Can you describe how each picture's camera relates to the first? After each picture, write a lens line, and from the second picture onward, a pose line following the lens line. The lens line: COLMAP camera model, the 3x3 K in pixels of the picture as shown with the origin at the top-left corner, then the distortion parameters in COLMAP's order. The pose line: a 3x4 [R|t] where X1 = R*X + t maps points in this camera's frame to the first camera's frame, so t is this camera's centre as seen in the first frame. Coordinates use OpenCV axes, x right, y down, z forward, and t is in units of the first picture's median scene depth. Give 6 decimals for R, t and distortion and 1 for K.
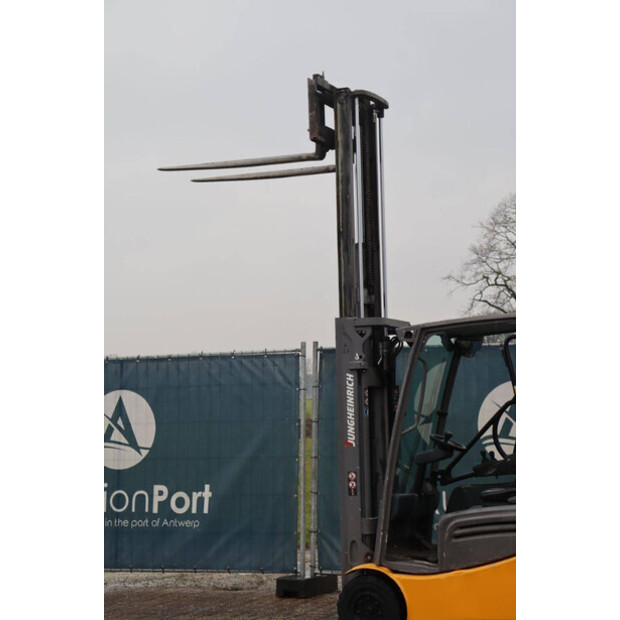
lens RADIAL K [[1526.4, 0, 312.6], [0, 1526.4, 315.9], [0, 0, 1]] dist [0.554859, 0.000000]
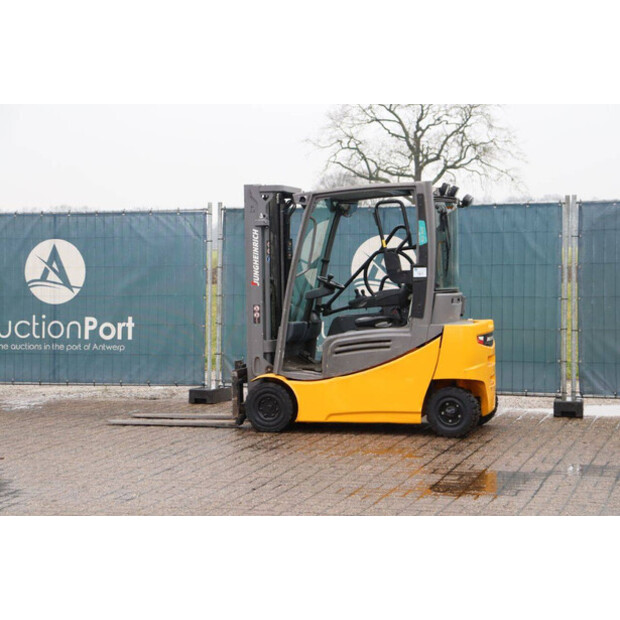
lens RADIAL K [[1439.0, 0, 314.7], [0, 1439.0, 315.8], [0, 0, 1]] dist [0.392578, 0.000000]
pose [[0.994944, 0.004077, 0.100345, -0.038319], [-0.013945, 0.995105, 0.097834, -0.007089], [-0.099455, -0.098739, 0.990131, -0.165416]]
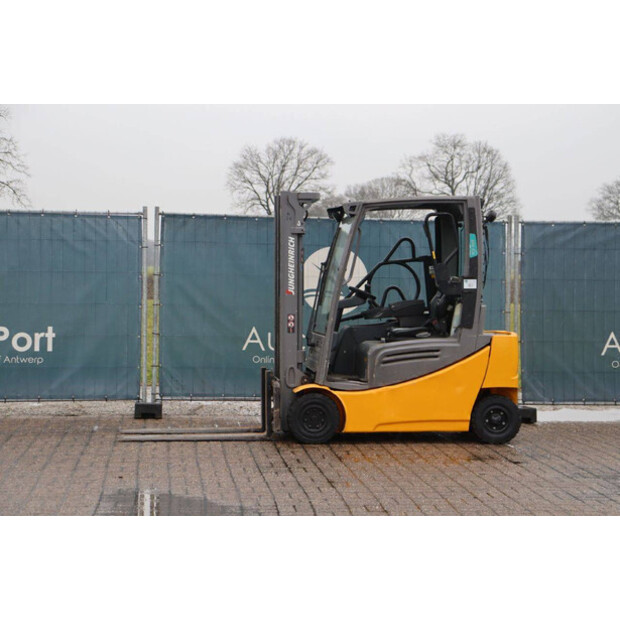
lens RADIAL K [[1439.0, 0, 311.3], [0, 1439.0, 312.8], [0, 0, 1]] dist [0.392578, 0.000000]
pose [[0.855217, 0.016312, 0.518013, -0.466120], [-0.059578, 0.995973, 0.066999, 0.016176], [-0.514834, -0.088161, 0.852745, -0.013439]]
